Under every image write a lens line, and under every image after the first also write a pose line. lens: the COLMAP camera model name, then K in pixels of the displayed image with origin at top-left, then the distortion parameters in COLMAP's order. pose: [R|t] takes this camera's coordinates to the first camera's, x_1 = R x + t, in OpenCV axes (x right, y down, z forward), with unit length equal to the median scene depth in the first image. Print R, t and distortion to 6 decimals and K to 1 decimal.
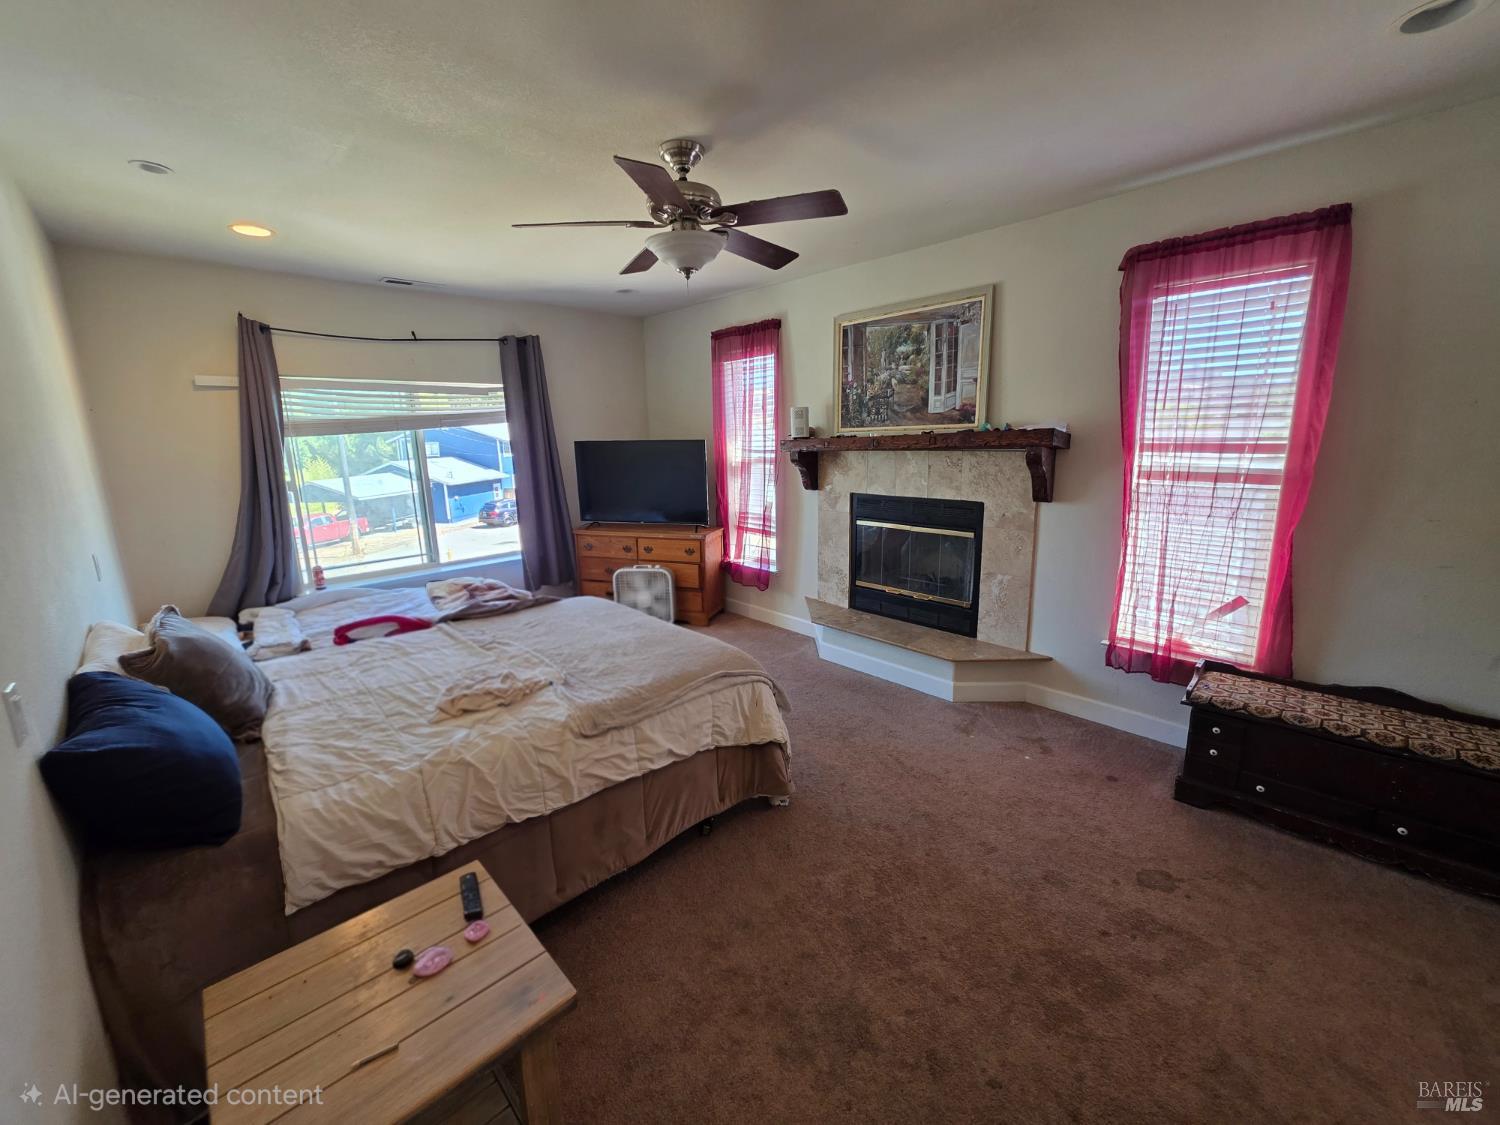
lens RADIAL K [[608.1, 0, 754.0], [0, 608.1, 555.6], [0, 0, 1]] dist [0.000735, -0.000287]
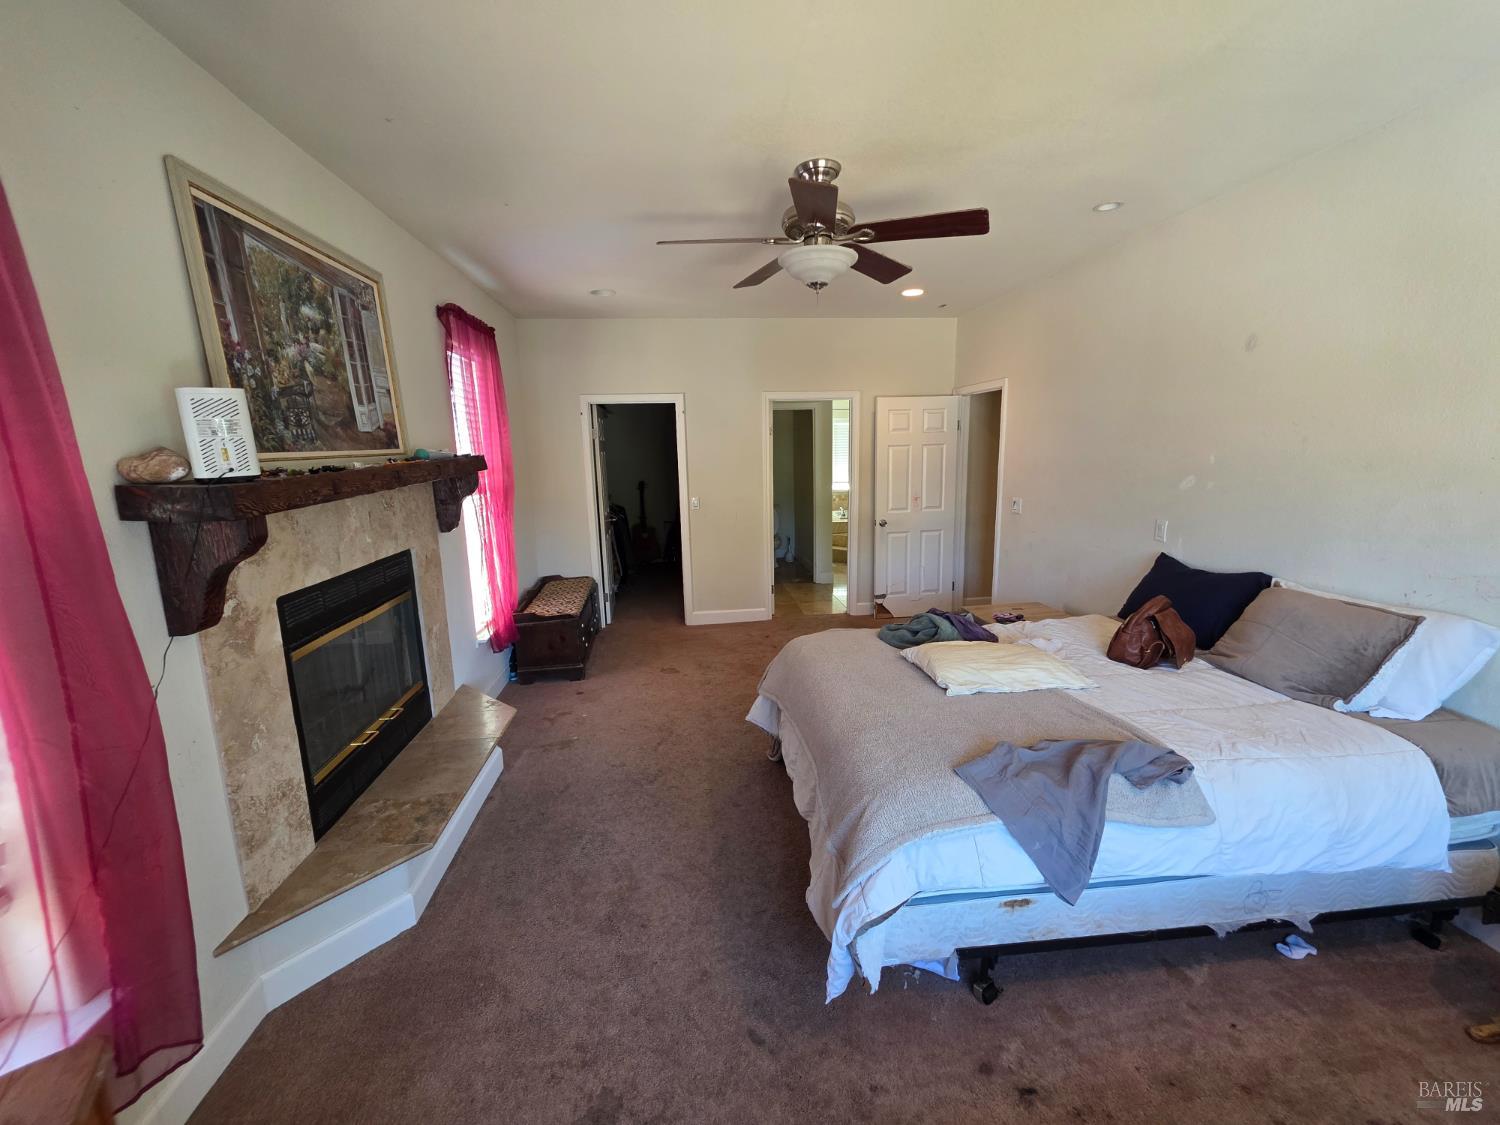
lens RADIAL K [[608.1, 0, 749.4], [0, 608.1, 563.6], [0, 0, 1]] dist [0.000735, -0.000287]
pose [[-0.798816, -0.072196, 0.597227, -0.407103], [0.162993, 0.929664, 0.330392, -0.234568], [-0.579073, 0.361266, -0.730863, 1.204922]]
